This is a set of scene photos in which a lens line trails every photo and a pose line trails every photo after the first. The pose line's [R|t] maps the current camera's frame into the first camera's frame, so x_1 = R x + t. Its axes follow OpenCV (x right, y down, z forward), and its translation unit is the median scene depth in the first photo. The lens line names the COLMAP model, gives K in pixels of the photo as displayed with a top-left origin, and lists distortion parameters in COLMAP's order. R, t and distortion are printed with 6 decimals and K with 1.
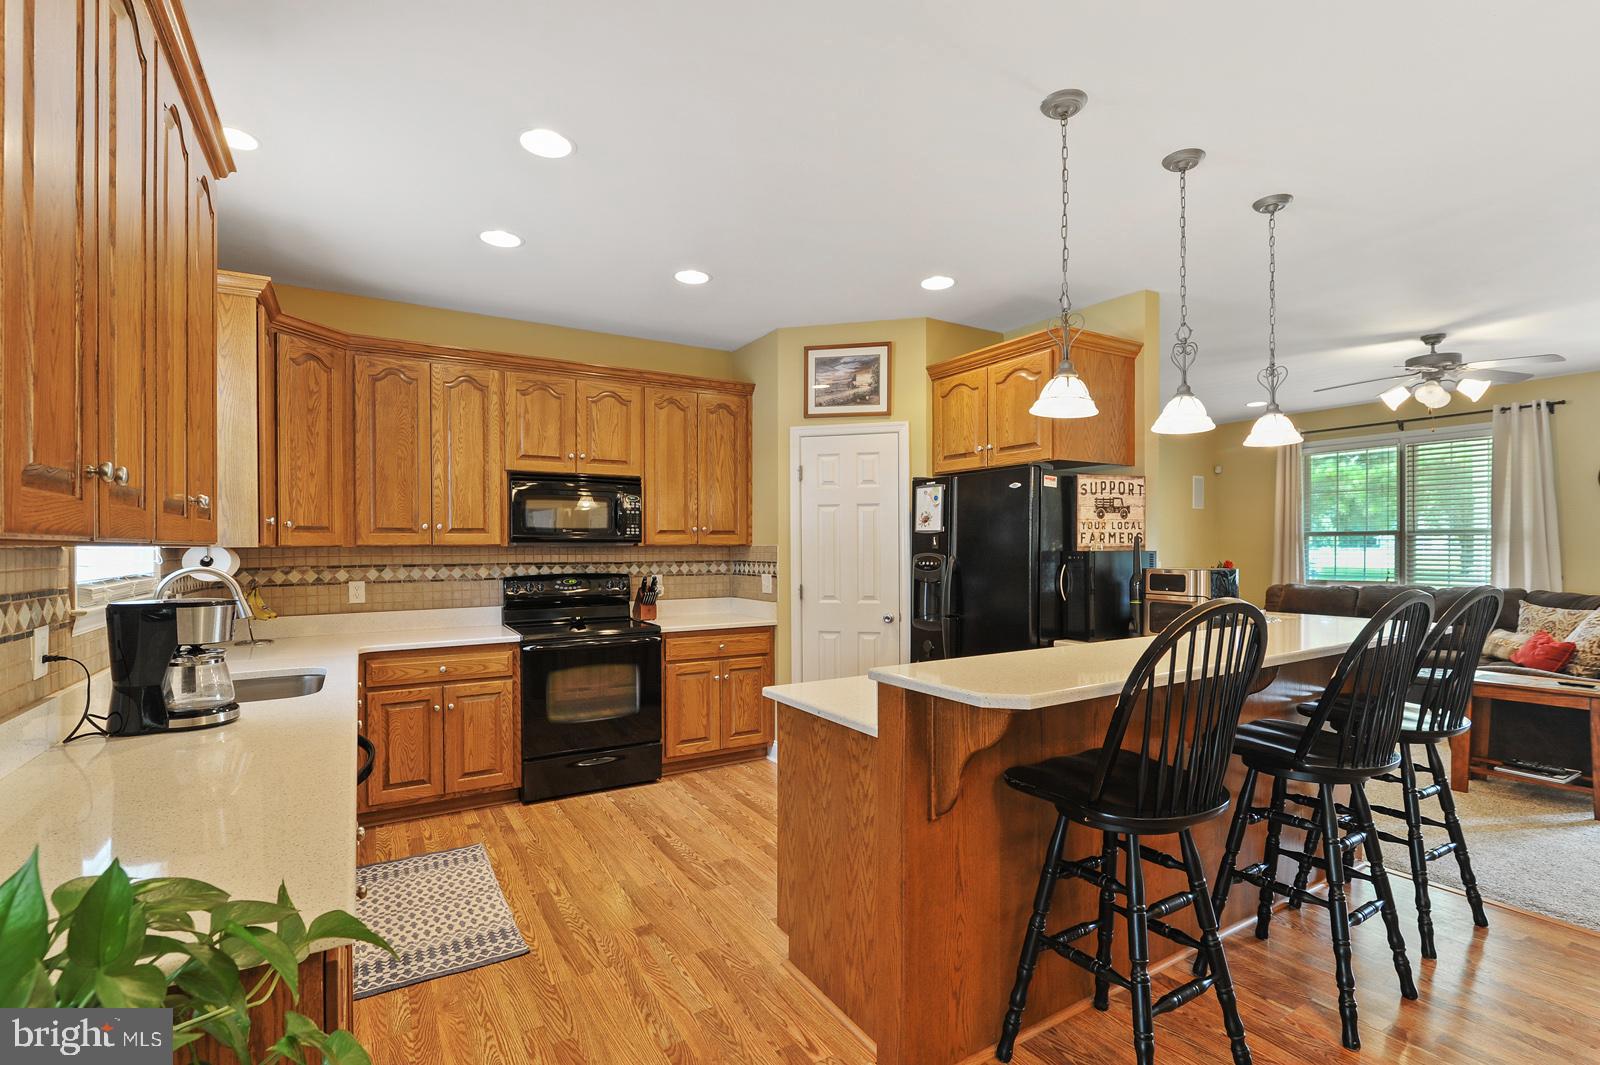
lens RADIAL K [[737.8, 0, 804.6], [0, 737.8, 552.9], [0, 0, 1]] dist [-0.010812, 0.001003]
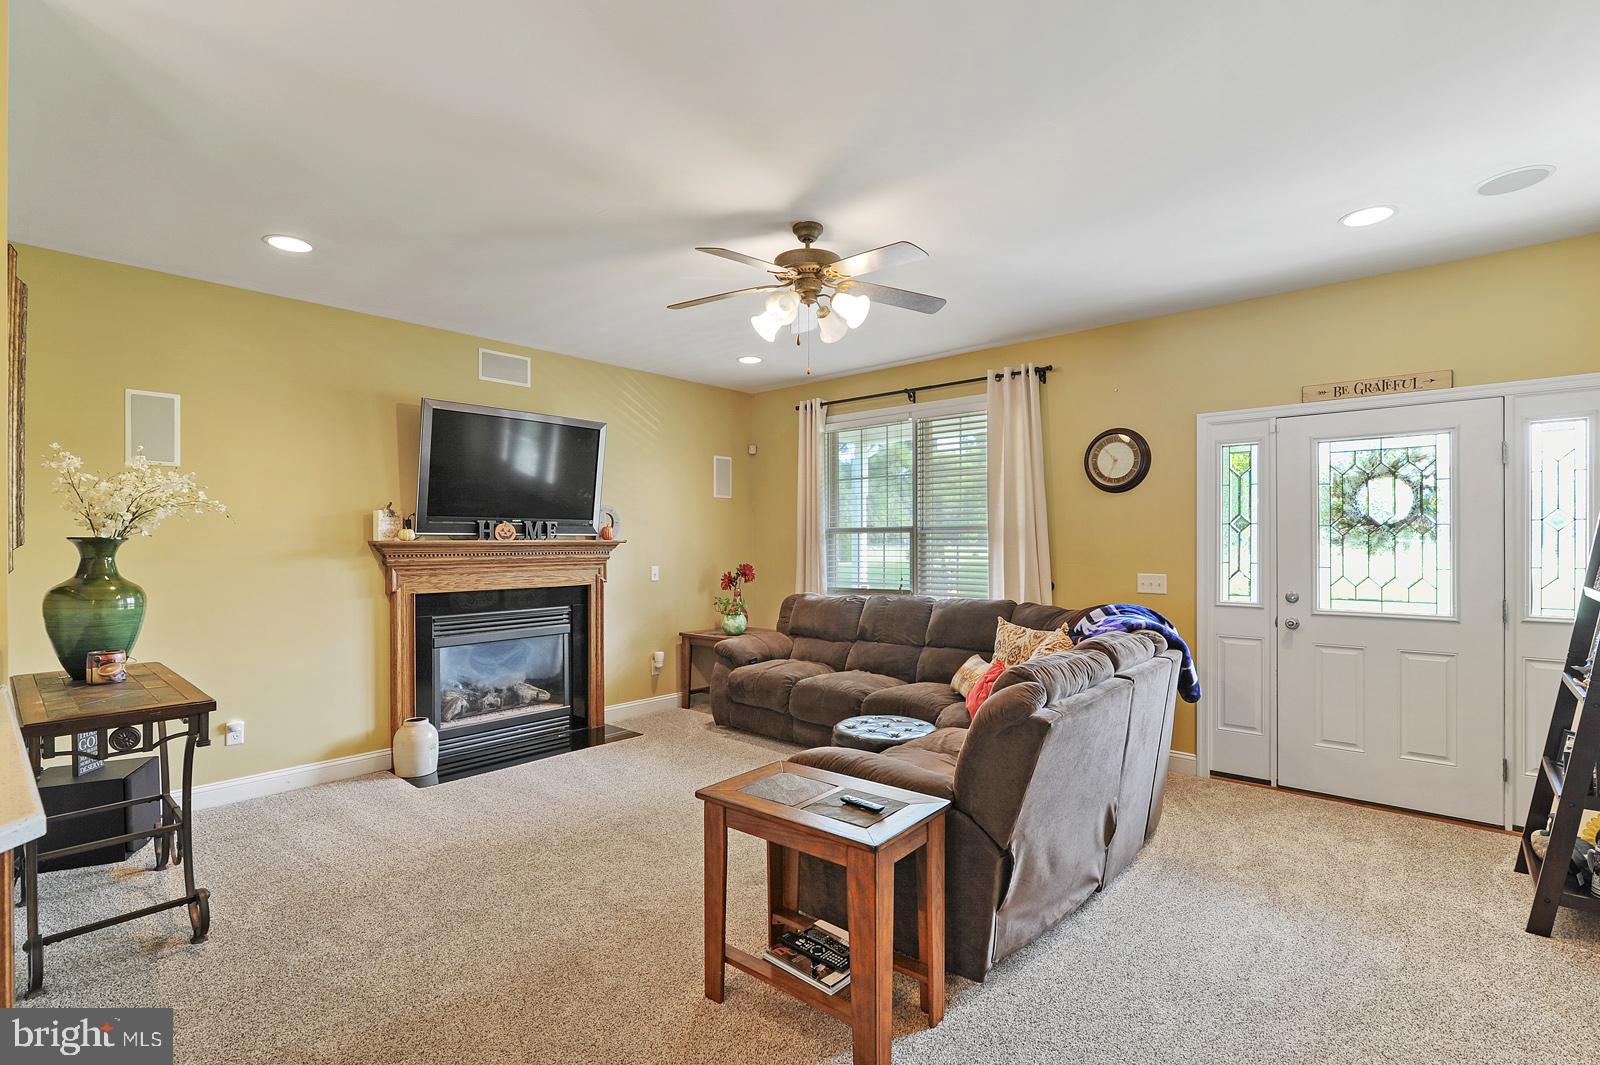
lens RADIAL K [[737.8, 0, 799.0], [0, 737.8, 537.9], [0, 0, 1]] dist [-0.010812, 0.001003]
pose [[0.956265, 0.003714, 0.292478, 0.755334], [0.000543, 0.999895, -0.014470, -0.010609], [-0.292501, 0.013996, 0.956163, 0.431895]]
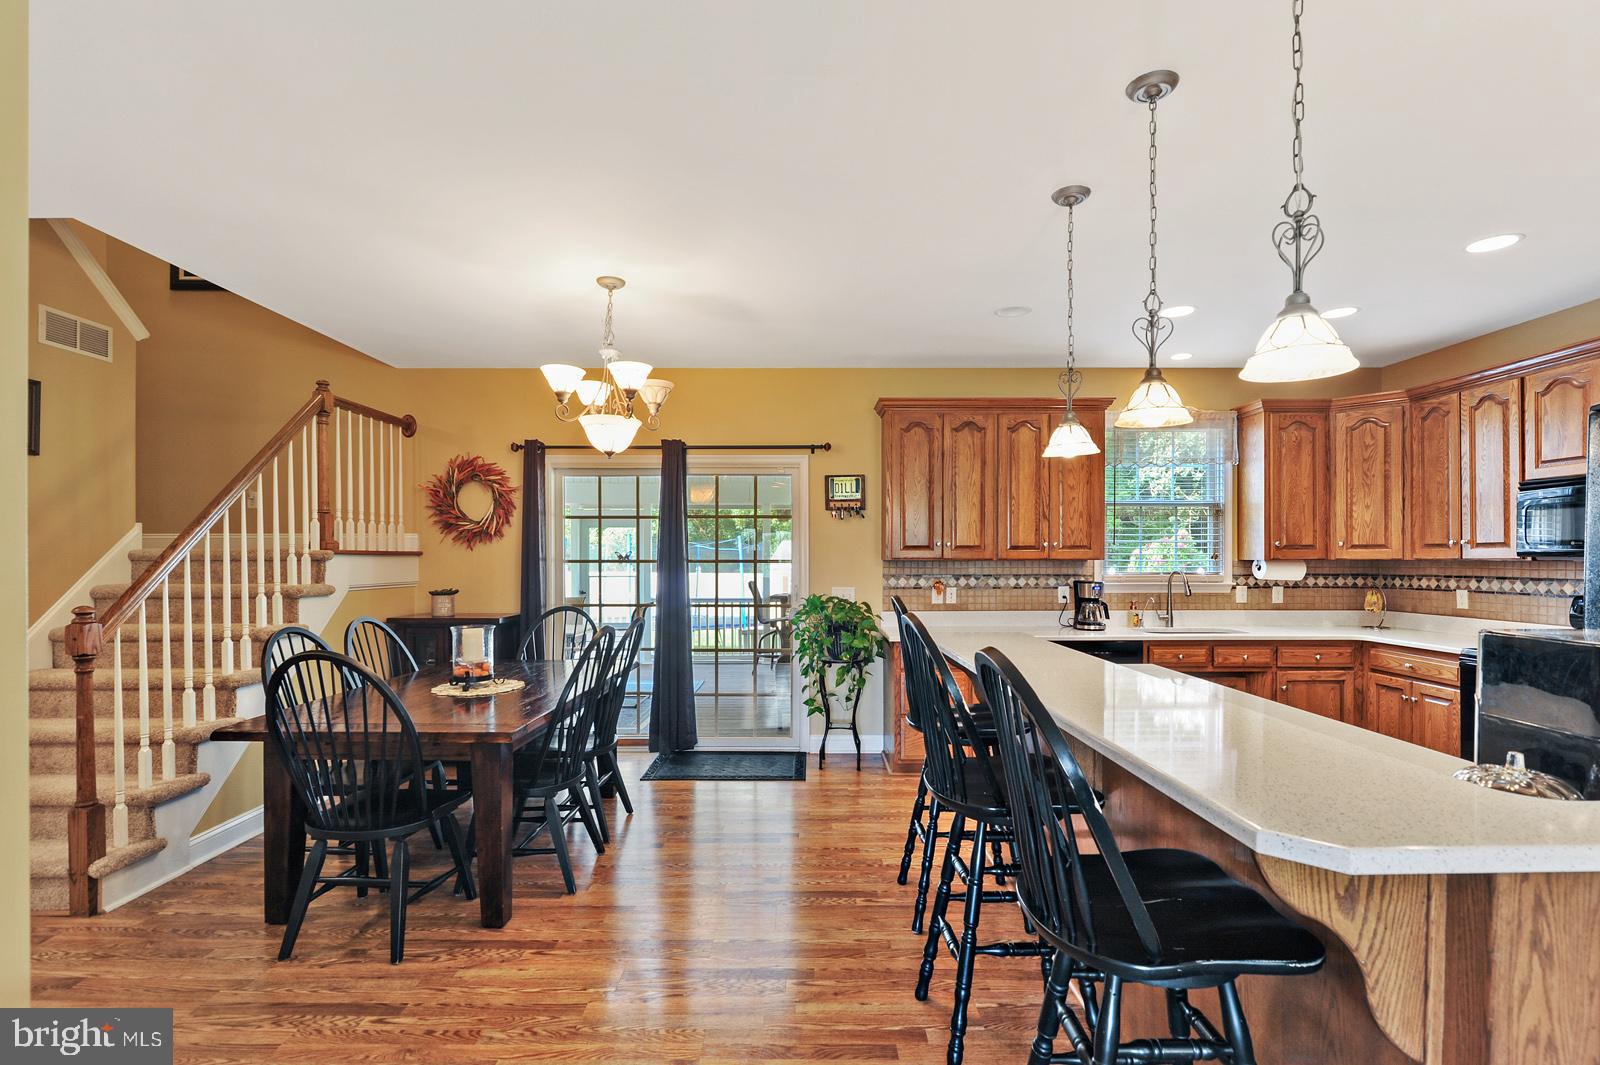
lens RADIAL K [[737.8, 0, 802.9], [0, 737.8, 559.5], [0, 0, 1]] dist [-0.010812, 0.001003]
pose [[-0.517886, 0.008673, -0.855405, 0.864213], [-0.004645, 0.999905, 0.012951, -0.017922], [0.855437, 0.010680, -0.517797, 0.675568]]
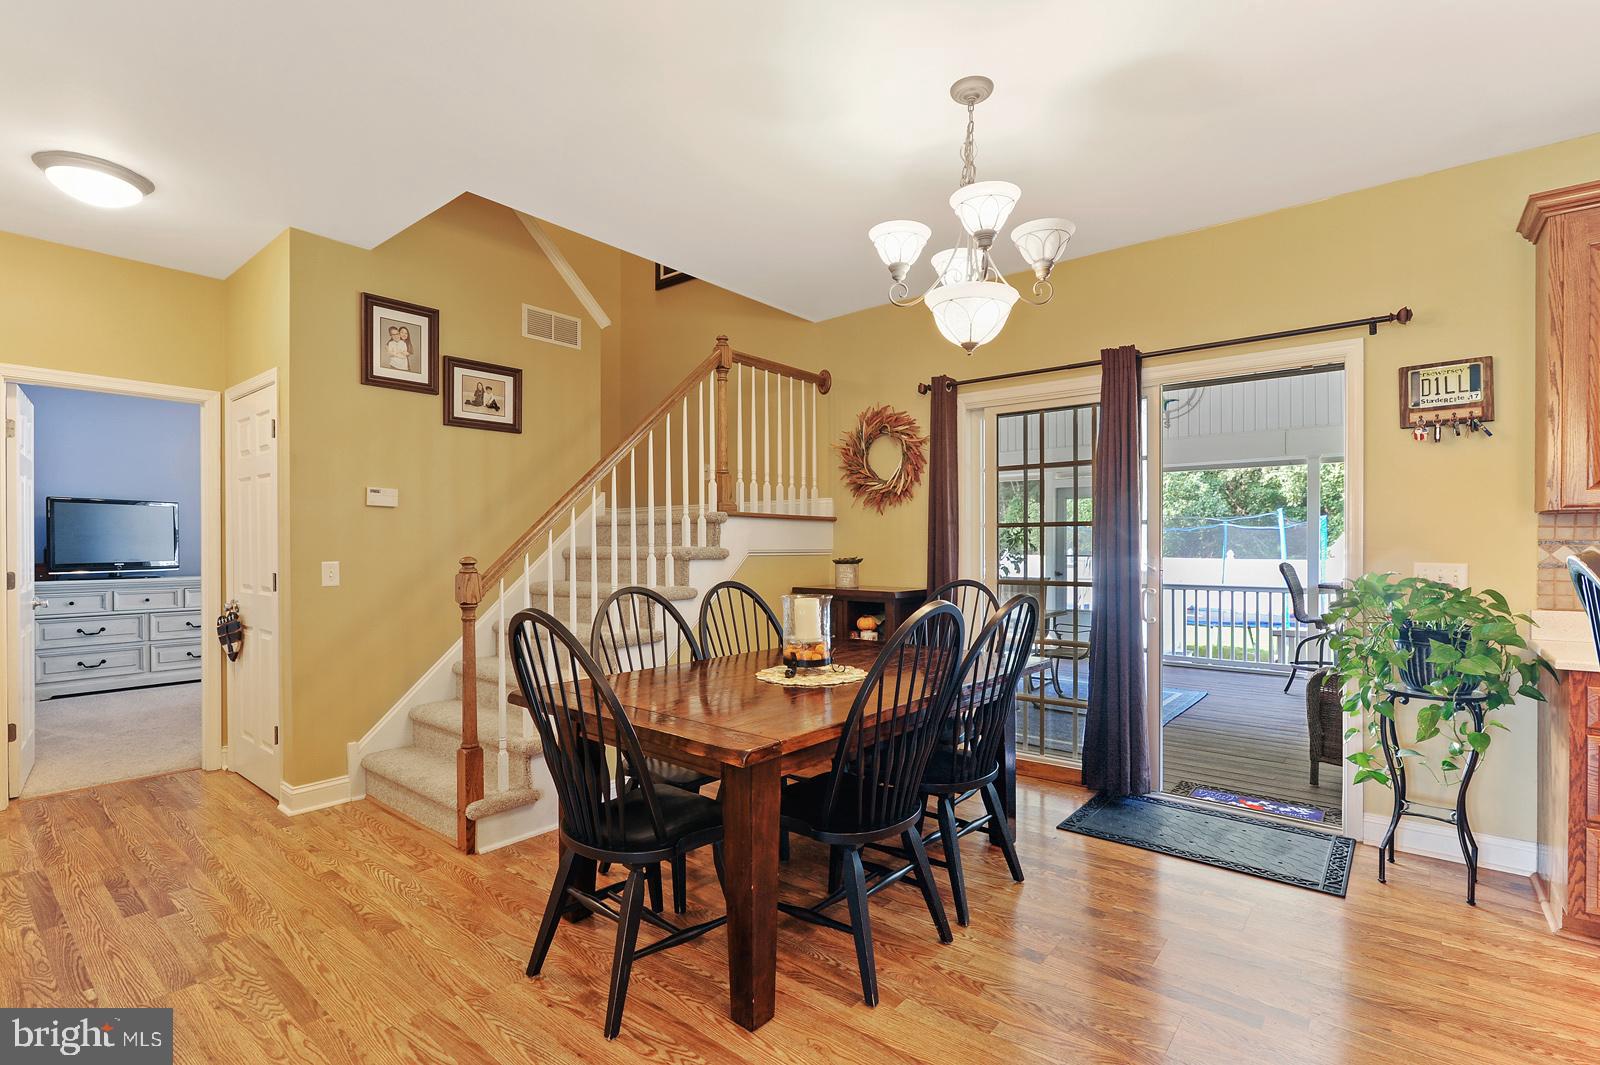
lens RADIAL K [[737.8, 0, 803.8], [0, 737.8, 550.6], [0, 0, 1]] dist [-0.010812, 0.001003]
pose [[-0.940892, 0.008111, -0.338609, 0.567099], [0.002355, 0.999846, 0.017407, 0.019295], [0.338698, 0.015581, -0.940766, 0.538050]]
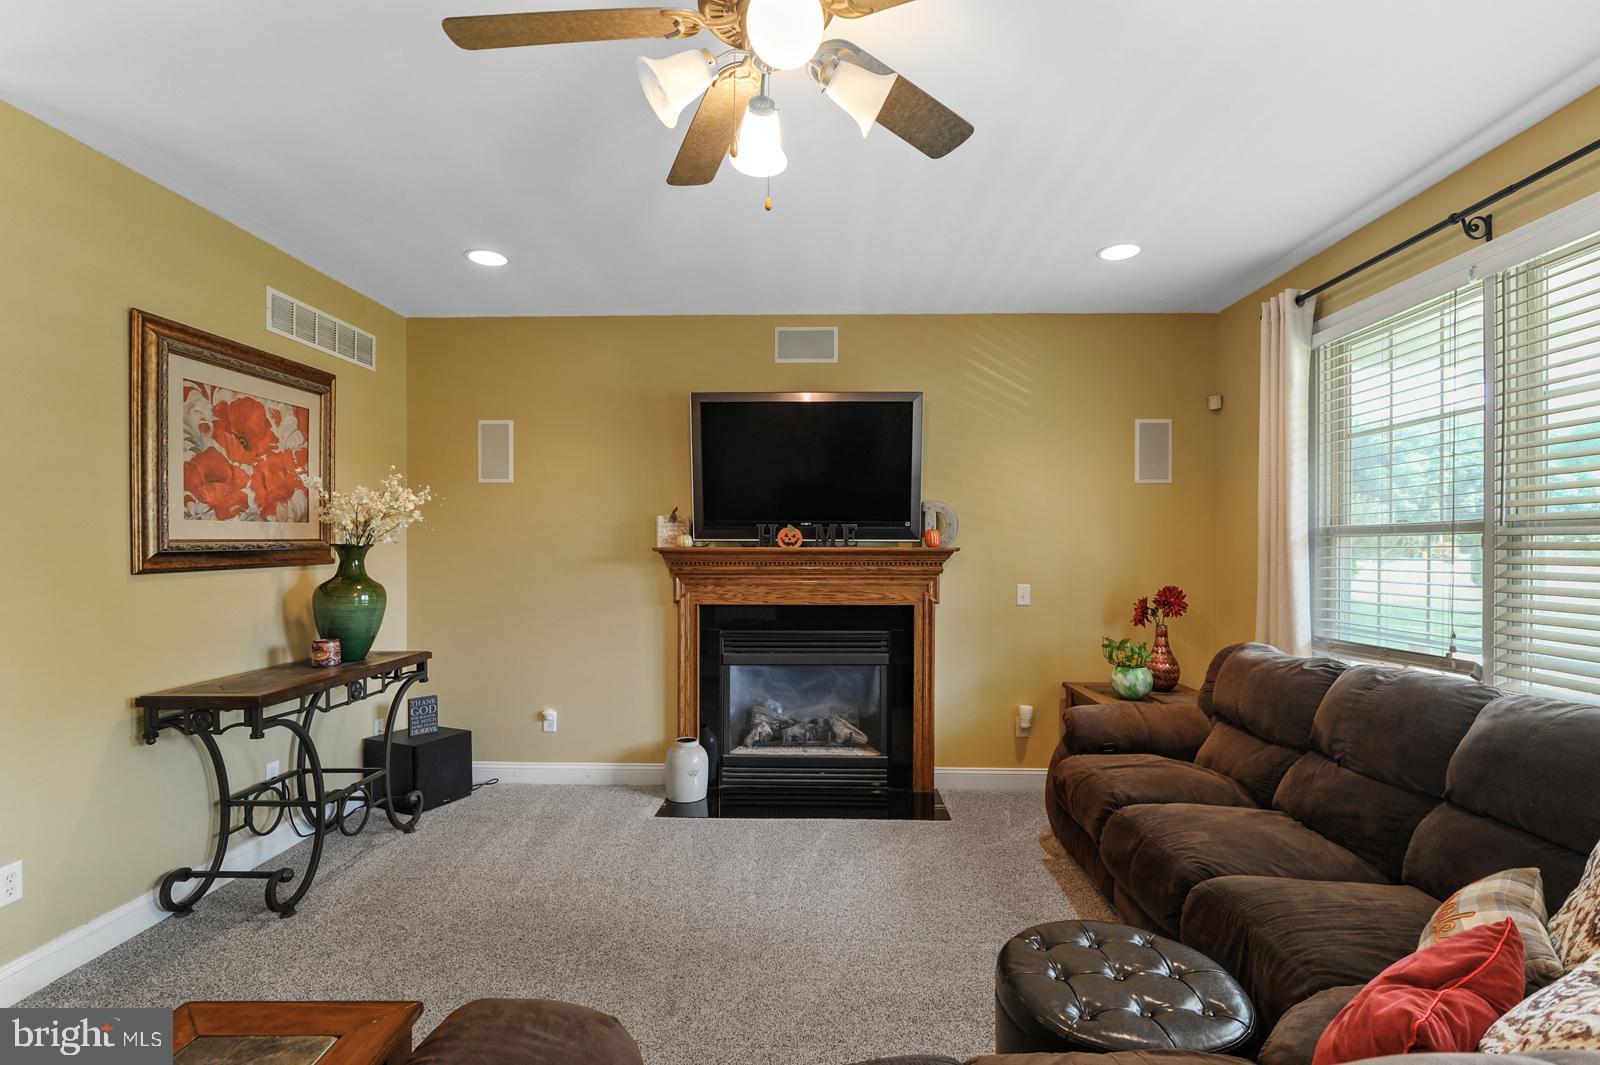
lens RADIAL K [[737.8, 0, 828.9], [0, 737.8, 548.2], [0, 0, 1]] dist [-0.010812, 0.001003]
pose [[0.838024, 0.006893, -0.545589, 1.226775], [-0.011381, 0.999923, -0.004849, -0.018549], [0.545514, 0.010273, 0.838039, 0.872858]]
